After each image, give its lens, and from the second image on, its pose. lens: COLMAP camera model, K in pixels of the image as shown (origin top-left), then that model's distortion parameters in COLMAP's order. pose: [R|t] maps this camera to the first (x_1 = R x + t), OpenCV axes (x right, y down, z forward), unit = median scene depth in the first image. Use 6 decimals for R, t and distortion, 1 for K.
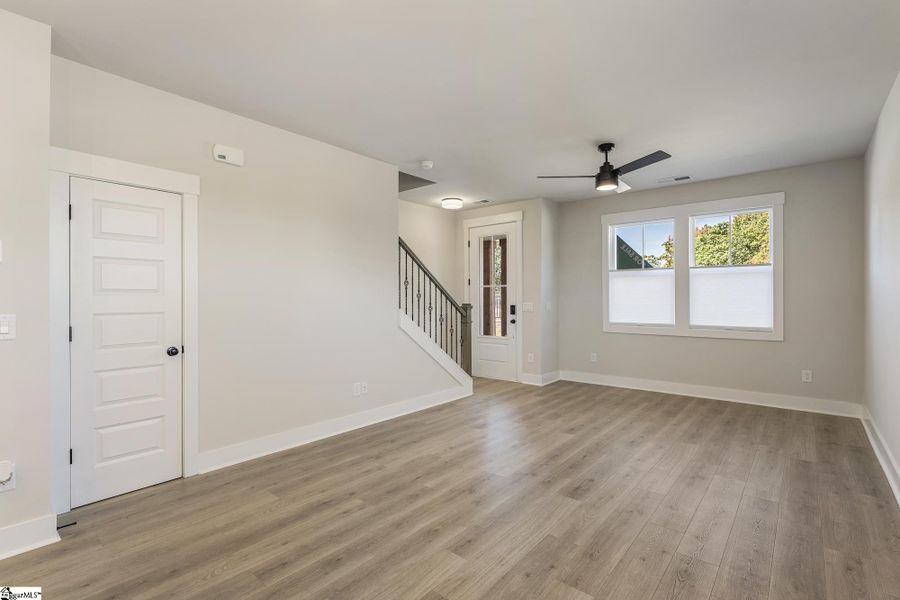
lens RADIAL K [[421.6, 0, 450.0], [0, 421.6, 298.7], [0, 0, 1]] dist [0.002974, 0.000244]
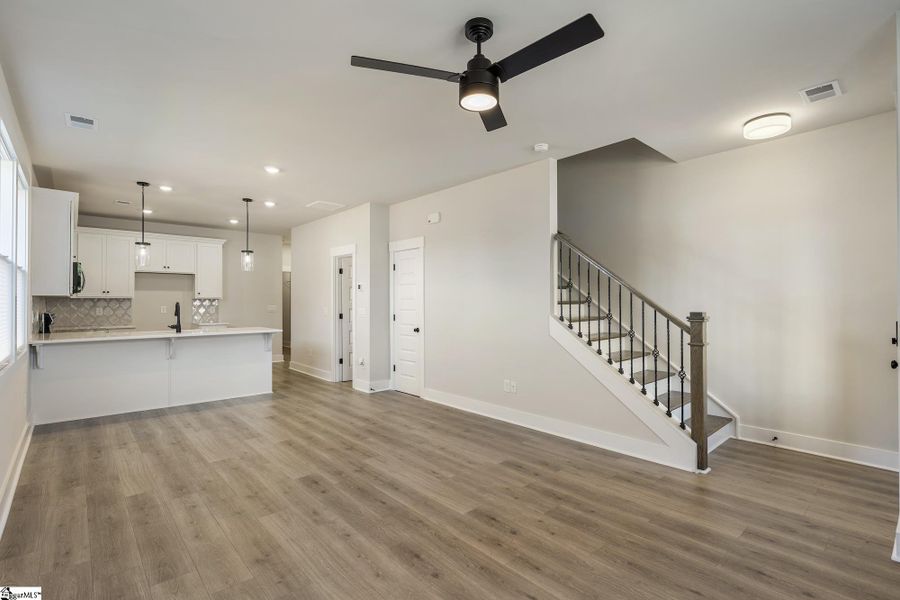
lens RADIAL K [[421.6, 0, 443.2], [0, 421.6, 299.3], [0, 0, 1]] dist [0.002974, 0.000244]
pose [[-0.149878, -0.005109, -0.988691, 1.222300], [0.002849, 0.999980, -0.005599, -0.005453], [0.988700, -0.003656, -0.149860, 1.381690]]
